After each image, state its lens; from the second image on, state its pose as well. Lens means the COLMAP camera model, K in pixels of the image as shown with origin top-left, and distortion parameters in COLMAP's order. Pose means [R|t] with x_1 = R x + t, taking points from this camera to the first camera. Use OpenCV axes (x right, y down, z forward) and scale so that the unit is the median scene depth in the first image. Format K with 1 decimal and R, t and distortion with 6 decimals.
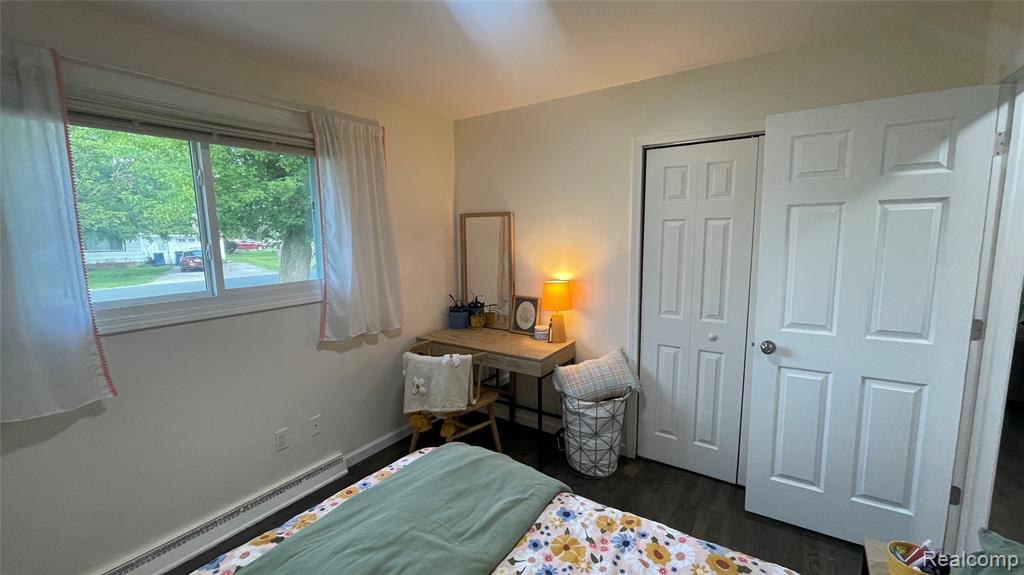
lens RADIAL K [[413.8, 0, 504.3], [0, 413.8, 292.8], [0, 0, 1]] dist [-0.003183, 0.000779]
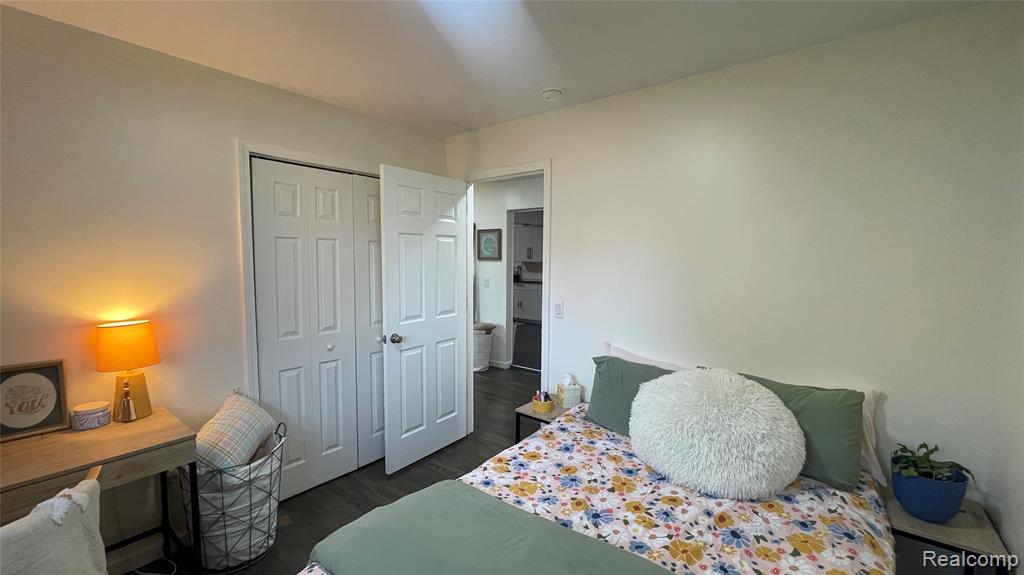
lens RADIAL K [[413.8, 0, 520.3], [0, 413.8, 291.7], [0, 0, 1]] dist [-0.003183, 0.000779]
pose [[0.058942, -0.070593, 0.995762, -0.645834], [0.135655, 0.988810, 0.062070, -0.044045], [-0.989001, 0.131422, 0.067859, 0.494286]]
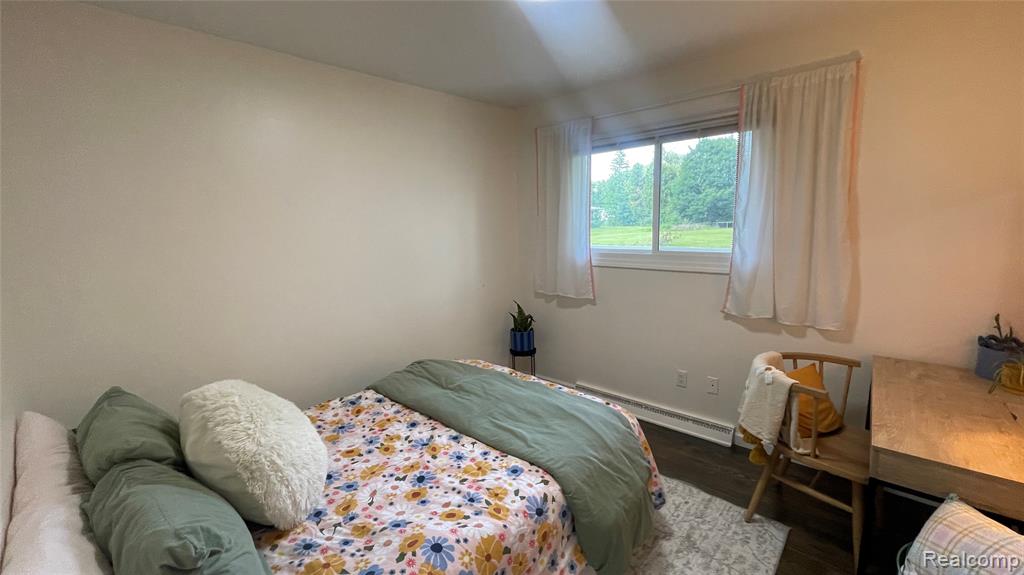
lens RADIAL K [[413.8, 0, 528.0], [0, 413.8, 298.8], [0, 0, 1]] dist [-0.003183, 0.000779]
pose [[-0.097317, 0.215918, -0.971550, 0.748896], [-0.111241, 0.967707, 0.226207, -0.116965], [0.989017, 0.130090, -0.070155, 0.692396]]
